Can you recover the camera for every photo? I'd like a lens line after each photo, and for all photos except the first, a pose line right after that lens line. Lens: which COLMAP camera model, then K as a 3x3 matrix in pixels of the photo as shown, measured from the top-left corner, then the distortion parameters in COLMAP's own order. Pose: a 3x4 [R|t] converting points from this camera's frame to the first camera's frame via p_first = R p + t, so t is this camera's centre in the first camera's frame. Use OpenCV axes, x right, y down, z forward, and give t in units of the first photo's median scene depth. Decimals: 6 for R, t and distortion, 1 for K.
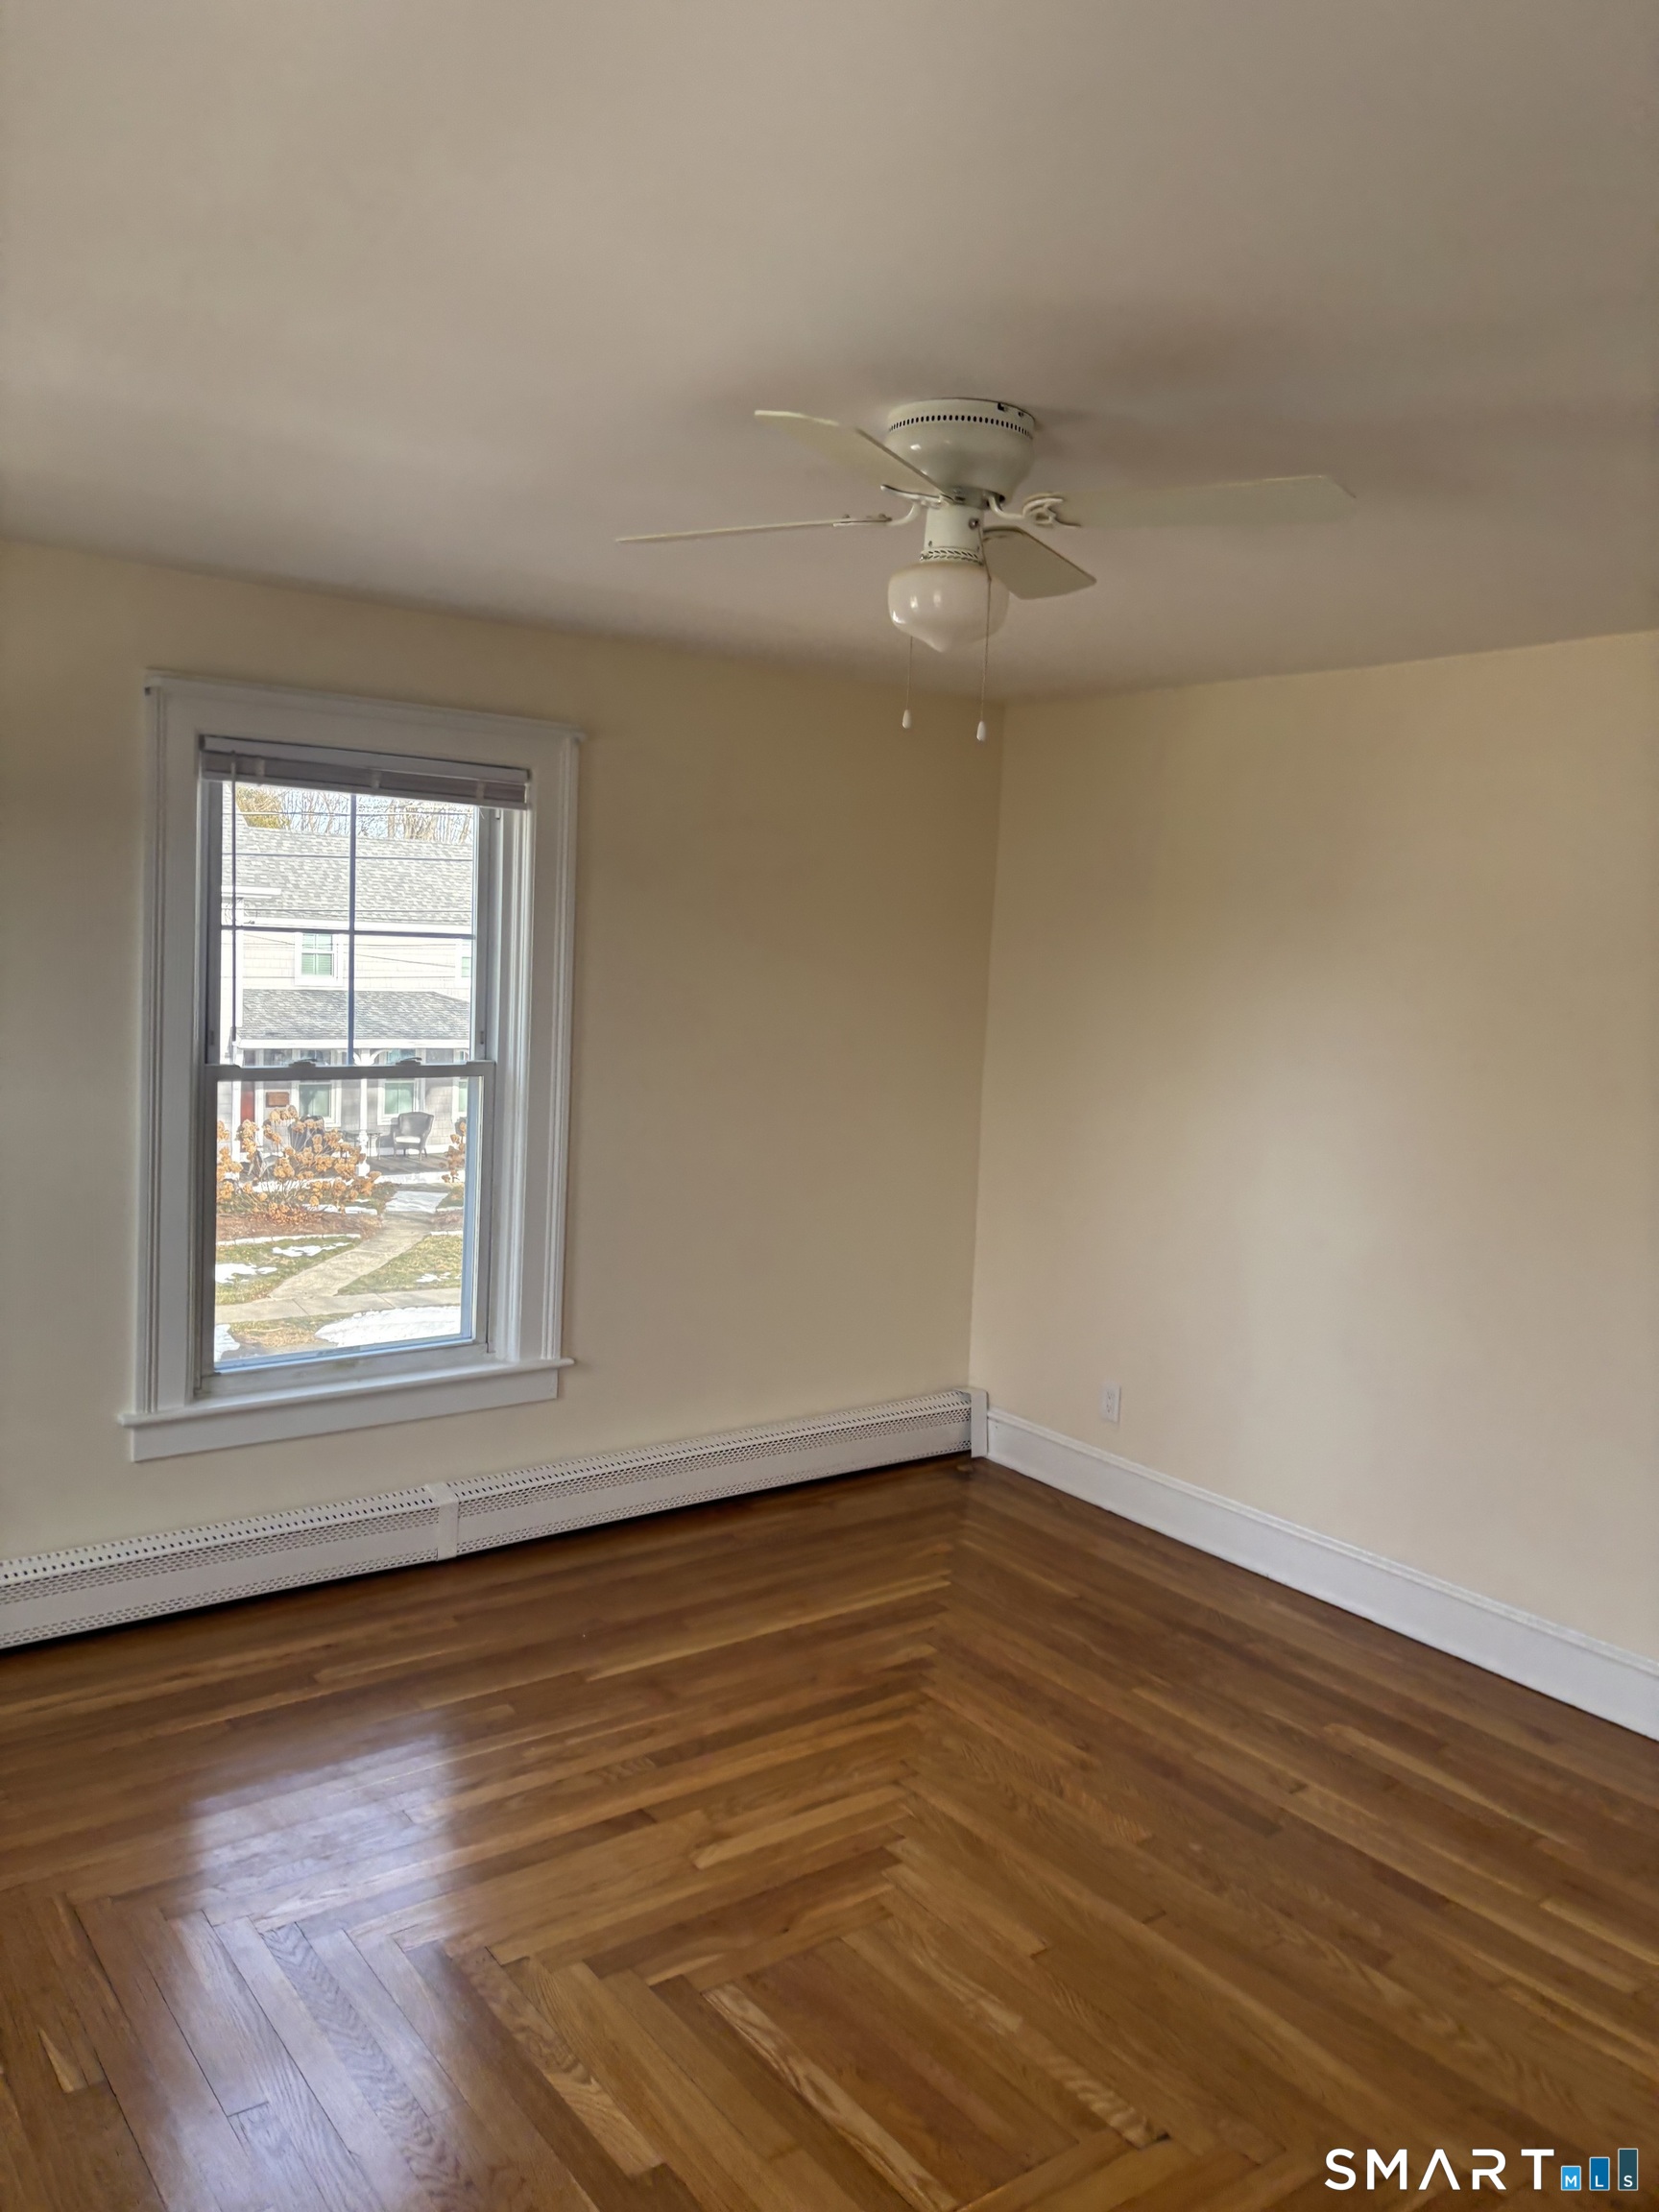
lens RADIAL K [[1664.2, 0, 845.7], [0, 1664.2, 1068.1], [0, 0, 1]] dist [0.037719, -0.036365]
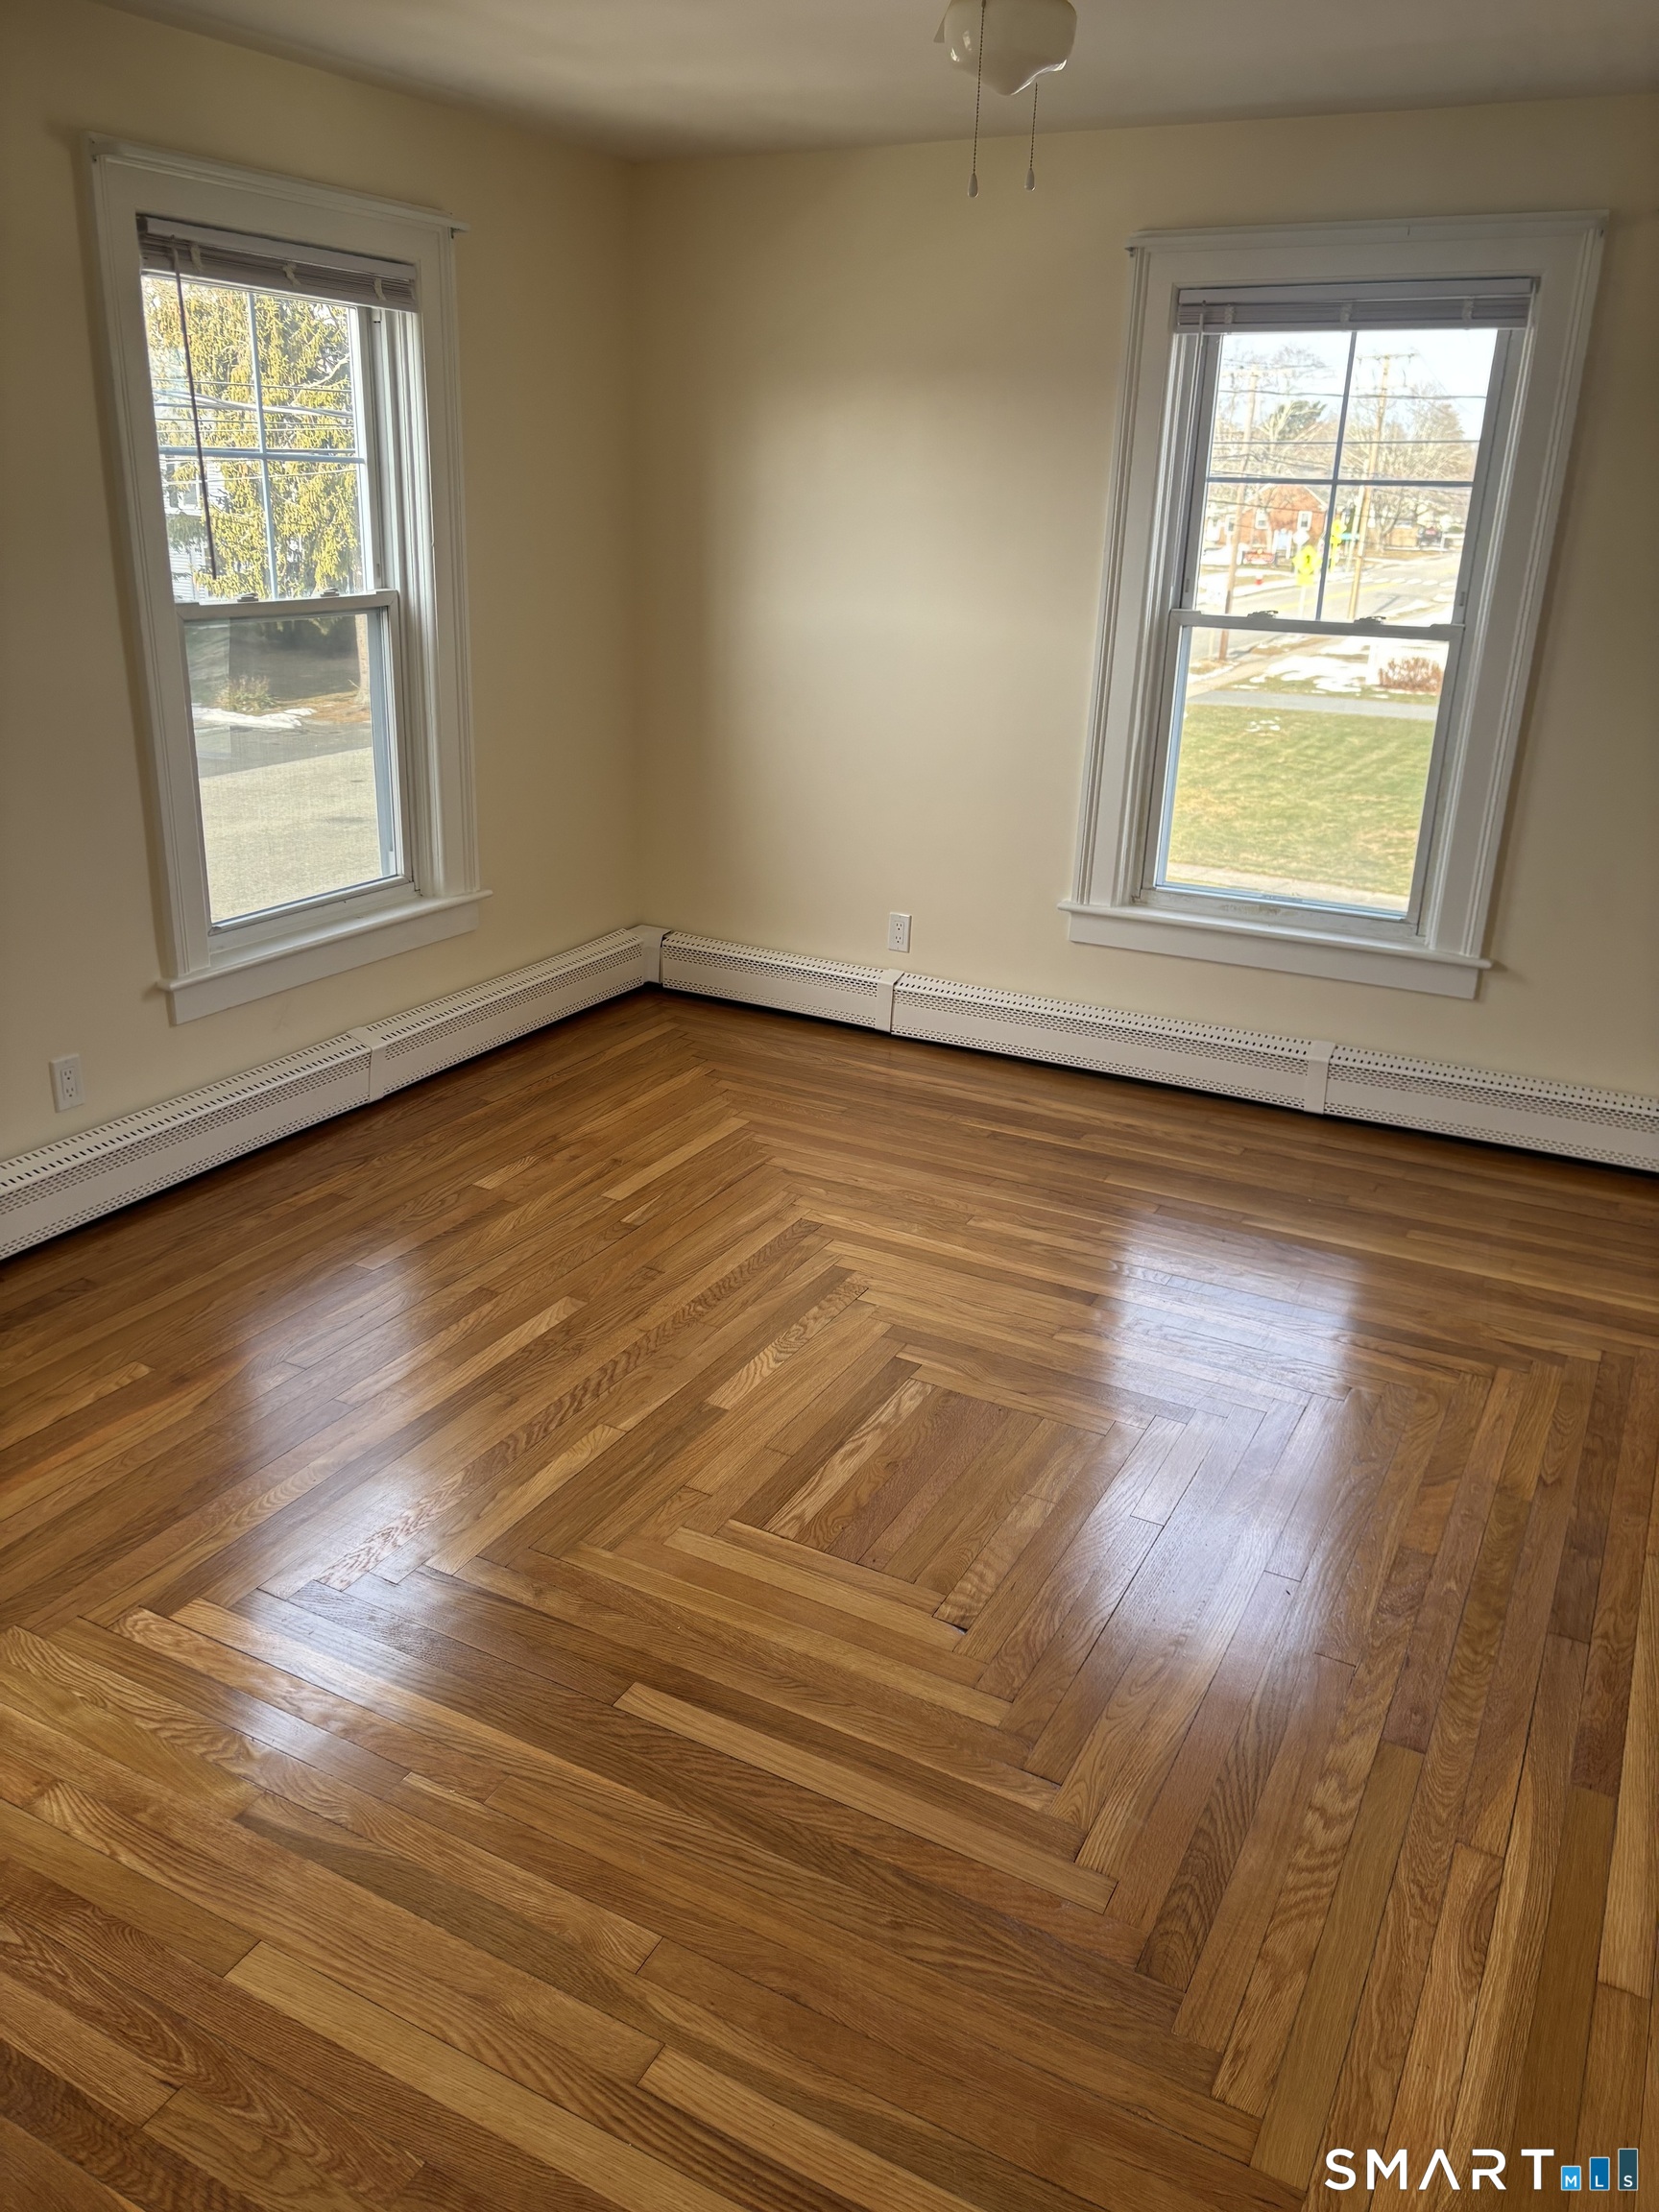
lens RADIAL K [[1664.2, 0, 796.0], [0, 1664.2, 1089.5], [0, 0, 1]] dist [0.037719, -0.036365]
pose [[0.404588, 0.276825, -0.871594, 0.600909], [-0.076137, 0.959971, 0.269552, 0.023956], [0.911324, -0.042697, 0.409470, 0.305760]]
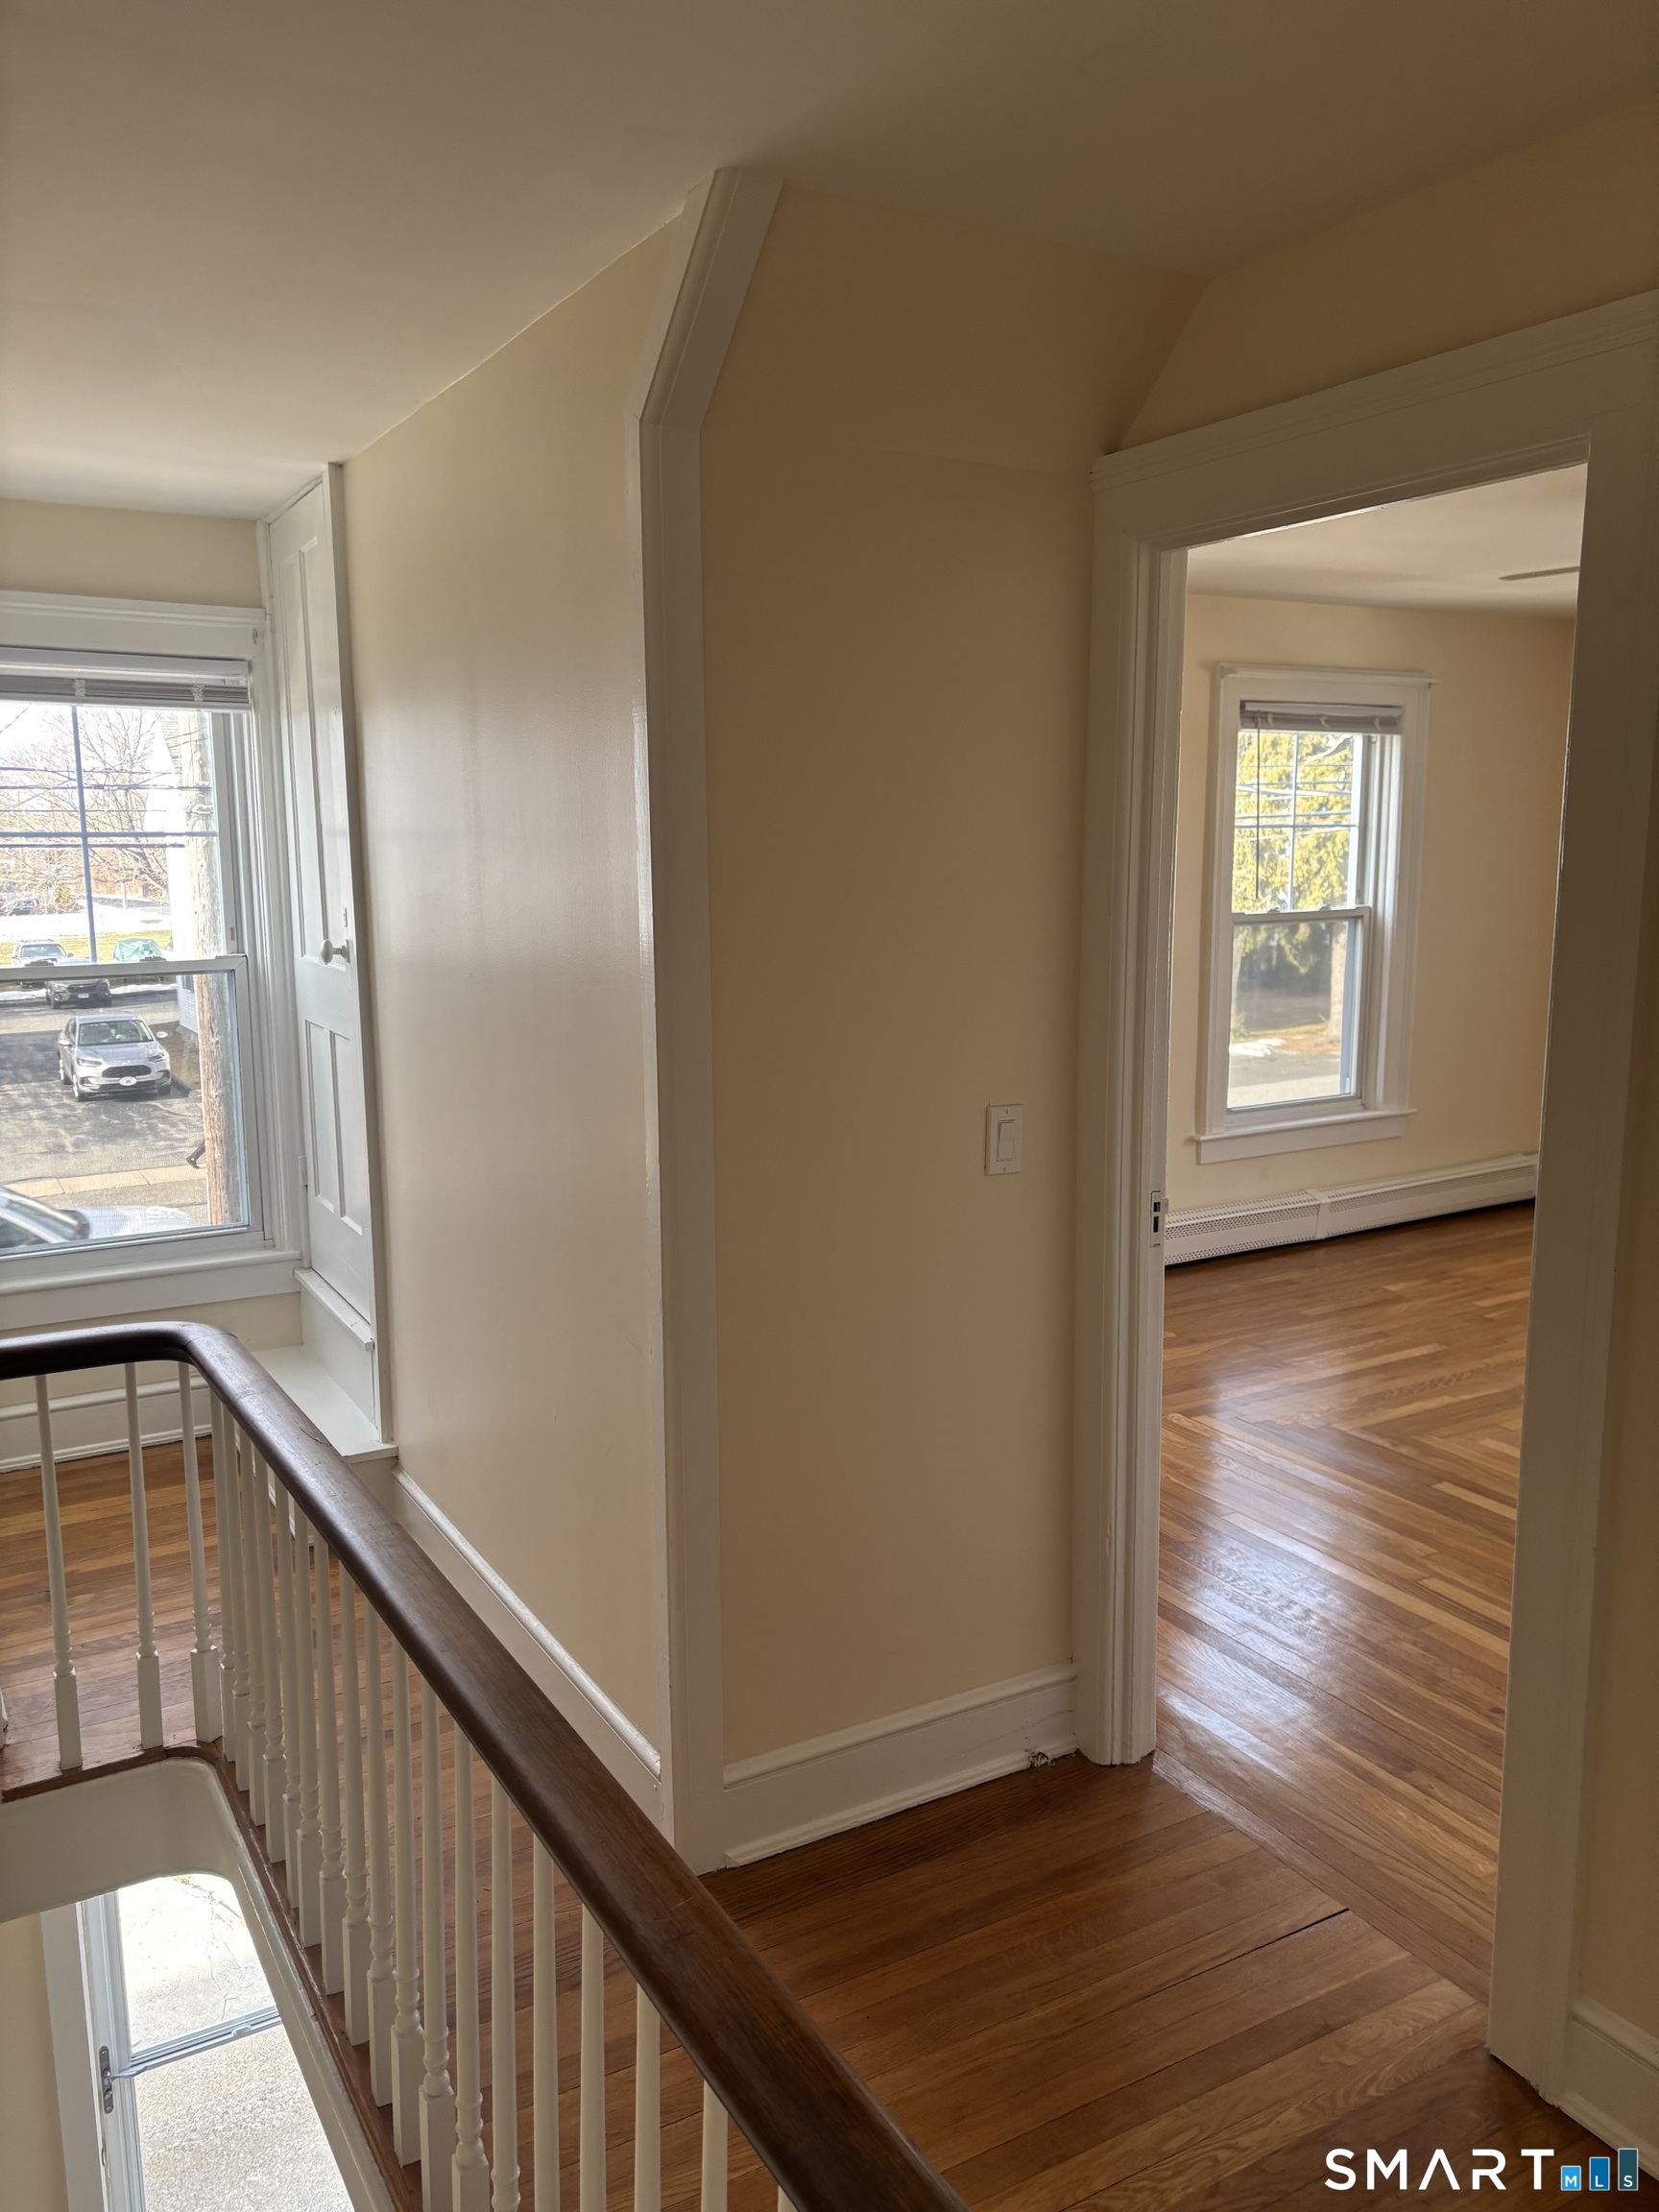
lens RADIAL K [[1664.2, 0, 828.9], [0, 1664.2, 1105.5], [0, 0, 1]] dist [0.037719, -0.036365]
pose [[-0.122371, 0.114419, -0.985867, 1.196749], [-0.073020, 0.989602, 0.123916, 0.055676], [0.989795, 0.087151, -0.112743, 0.199032]]
